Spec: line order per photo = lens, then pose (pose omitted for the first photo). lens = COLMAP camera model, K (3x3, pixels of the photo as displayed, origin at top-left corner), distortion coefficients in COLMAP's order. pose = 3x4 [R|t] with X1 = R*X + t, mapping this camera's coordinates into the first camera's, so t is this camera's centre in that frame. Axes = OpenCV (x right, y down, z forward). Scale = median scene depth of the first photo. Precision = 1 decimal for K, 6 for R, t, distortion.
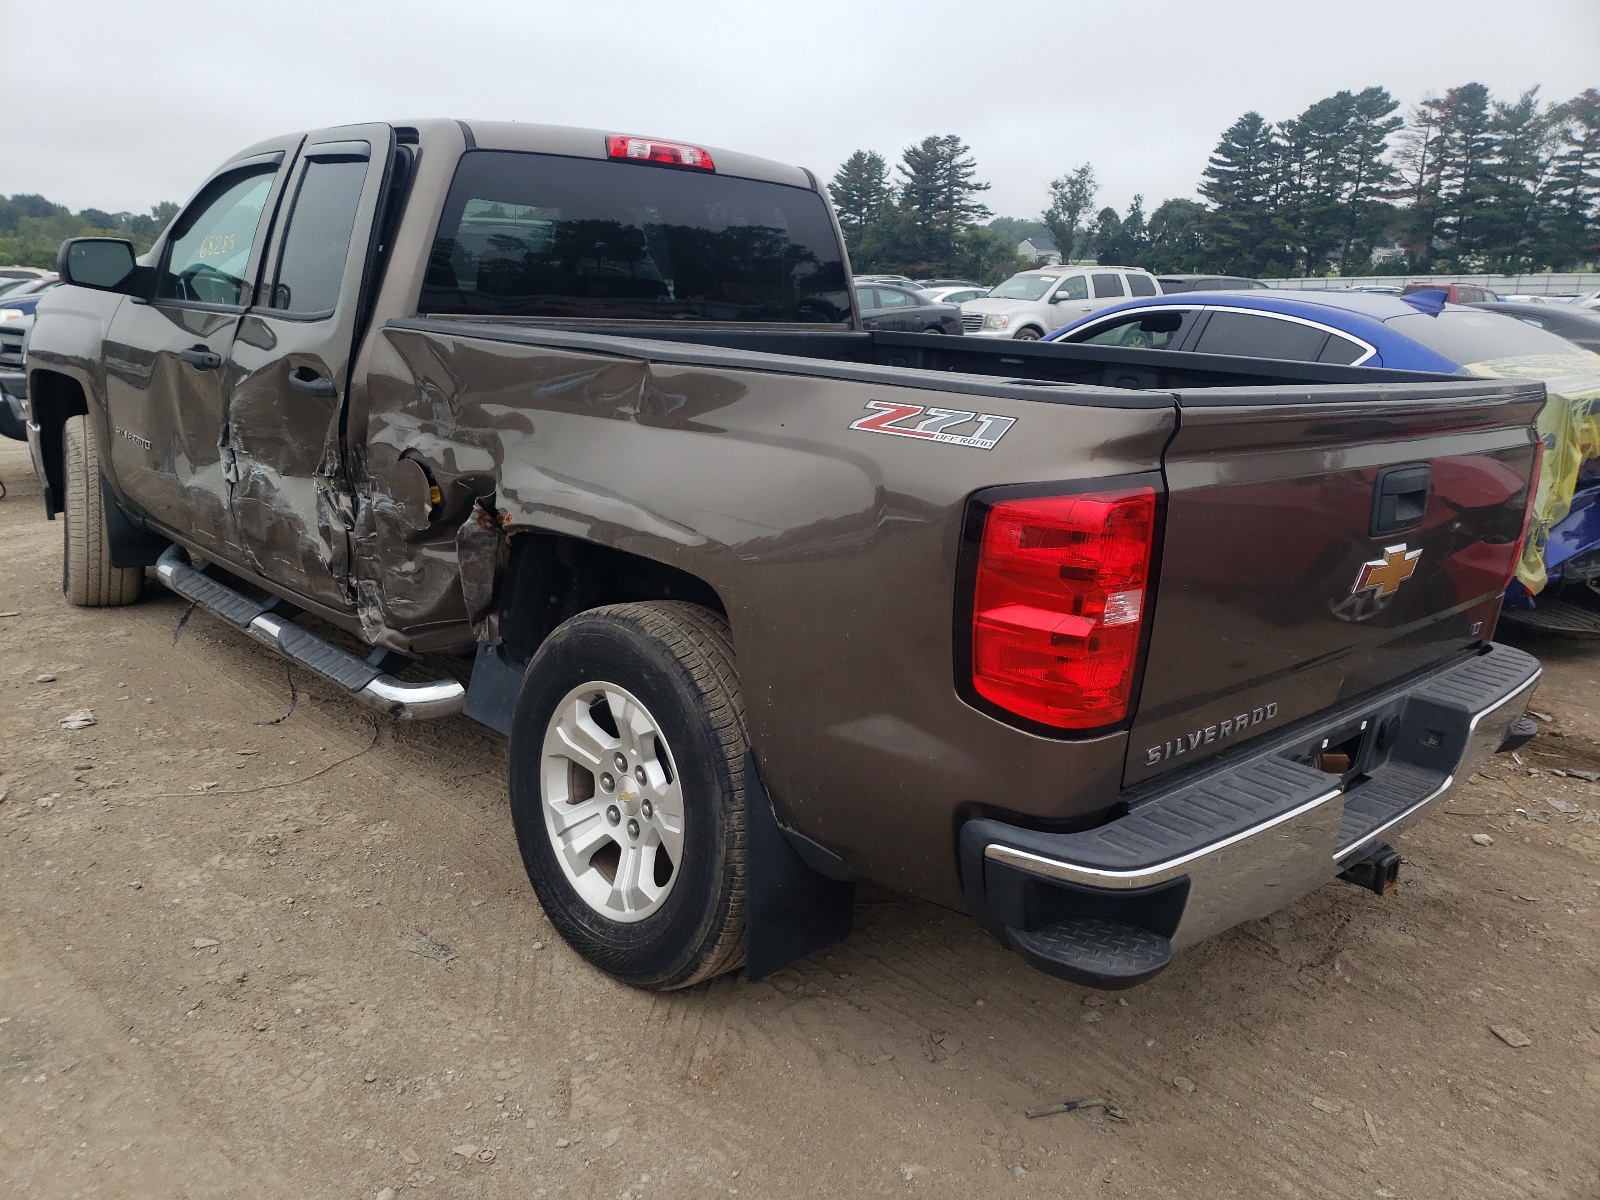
lens RADIAL K [[1222.4, 0, 800.0], [0, 1222.4, 600.0], [0, 0, 1]] dist [0.026911, 0.006799]
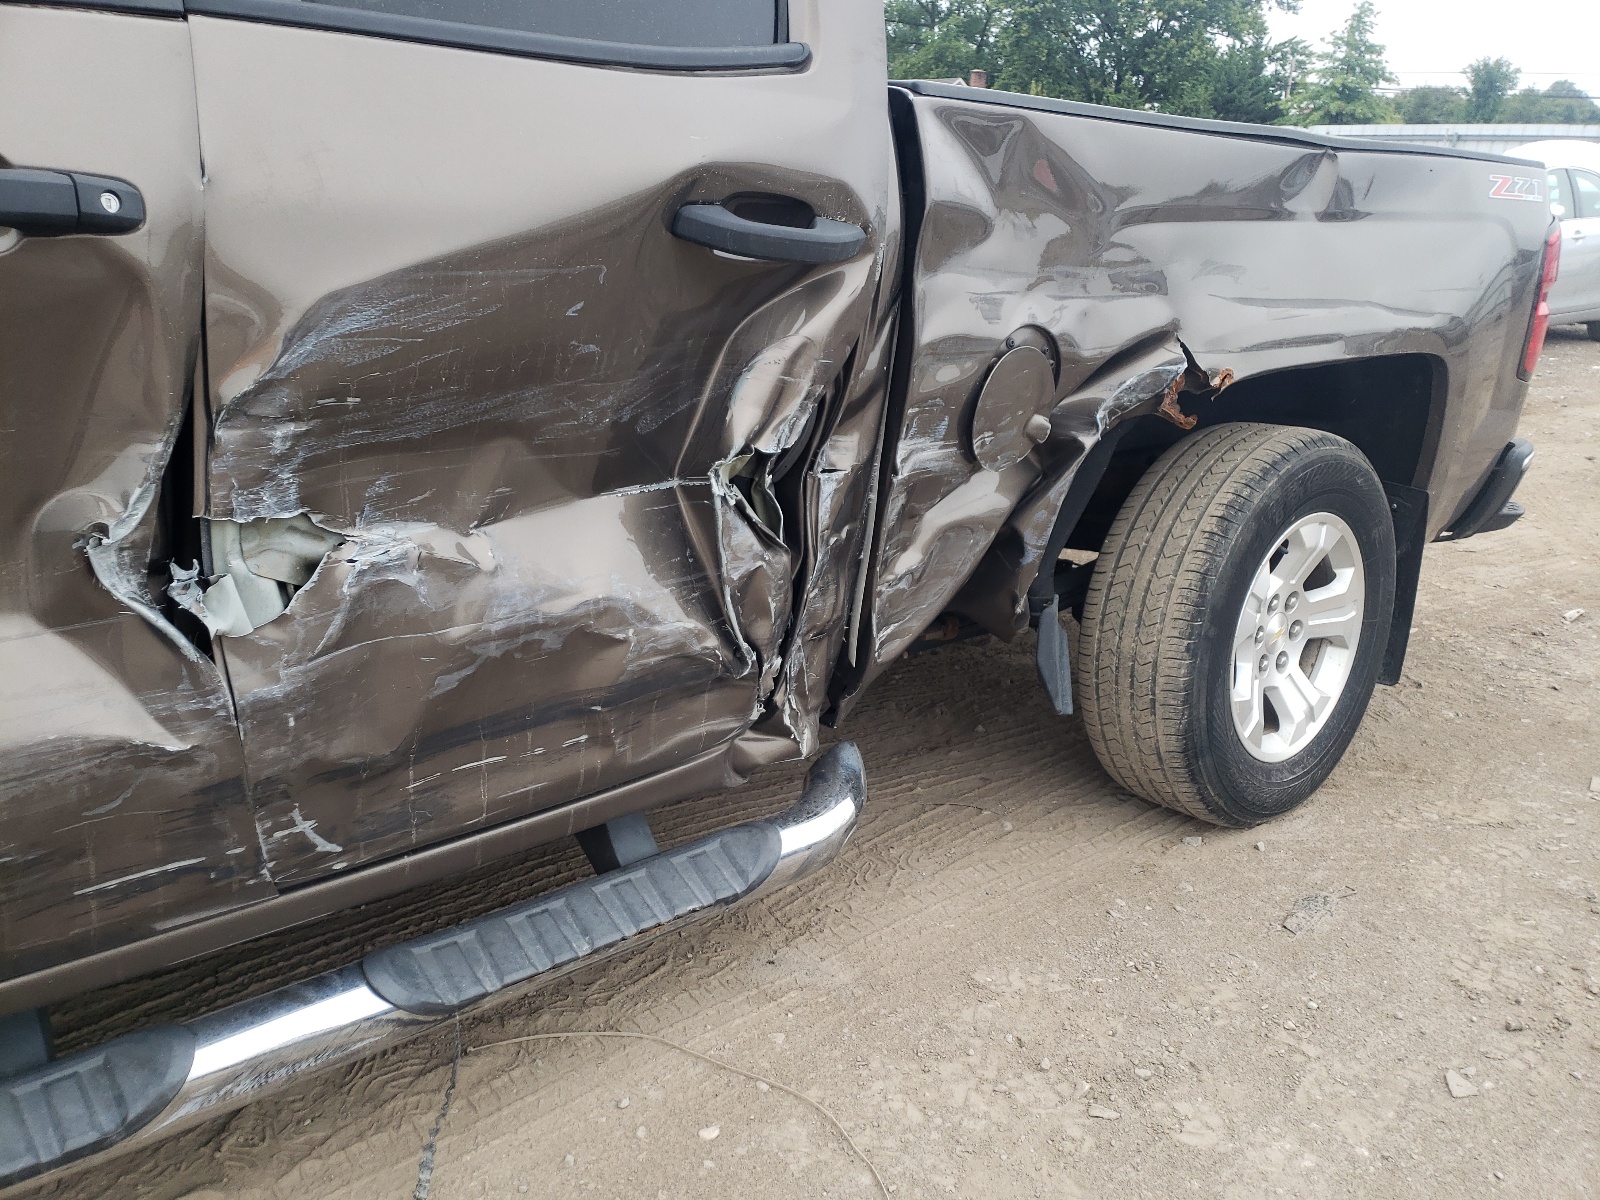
lens RADIAL K [[1222.4, 0, 800.0], [0, 1222.4, 600.0], [0, 0, 1]] dist [0.026911, 0.006799]
pose [[0.075180, -0.352203, 0.932899, -0.971471], [0.203151, 0.921336, 0.331466, -0.234211], [-0.976257, 0.164600, 0.140817, 1.134588]]
